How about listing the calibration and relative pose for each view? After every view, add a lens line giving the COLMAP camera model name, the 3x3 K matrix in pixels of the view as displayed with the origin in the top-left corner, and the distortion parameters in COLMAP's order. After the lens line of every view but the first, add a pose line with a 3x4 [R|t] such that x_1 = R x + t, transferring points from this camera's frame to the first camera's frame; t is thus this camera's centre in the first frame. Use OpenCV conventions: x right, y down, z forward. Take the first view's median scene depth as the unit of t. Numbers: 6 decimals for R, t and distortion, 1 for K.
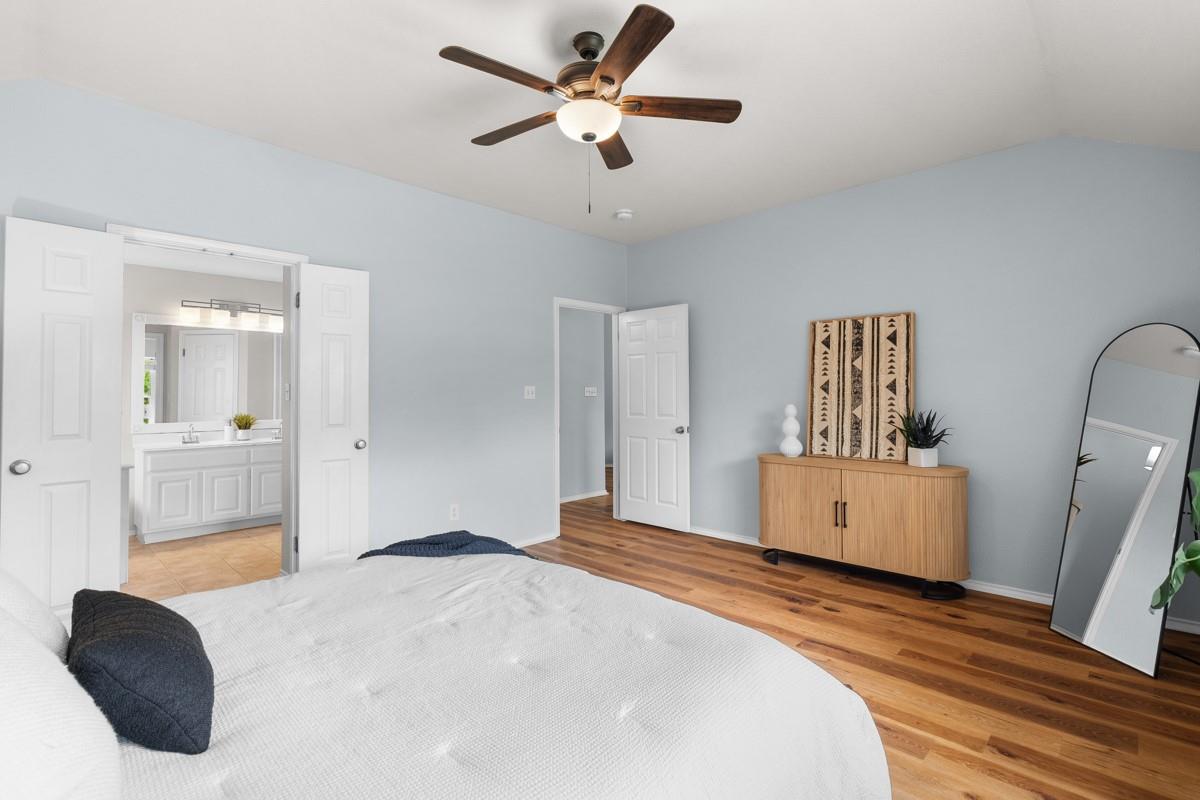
lens RADIAL K [[540.9, 0, 595.0], [0, 540.9, 397.1], [0, 0, 1]] dist [0.001733, 0.000064]
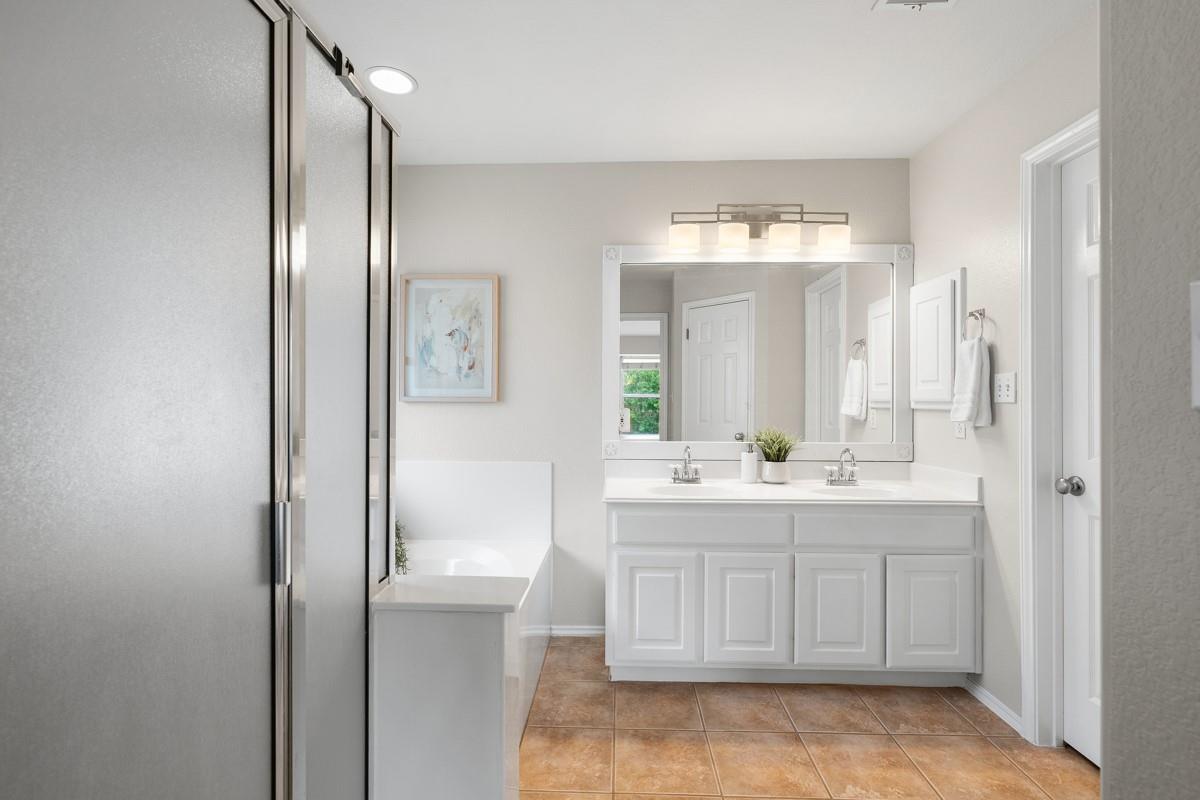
lens RADIAL K [[540.9, 0, 595.0], [0, 540.9, 397.1], [0, 0, 1]] dist [0.001733, 0.000064]
pose [[0.662557, -0.004471, -0.748998, -0.417768], [0.003278, 0.999990, -0.003069, 0.003515], [0.749005, -0.000422, 0.662565, 0.593573]]
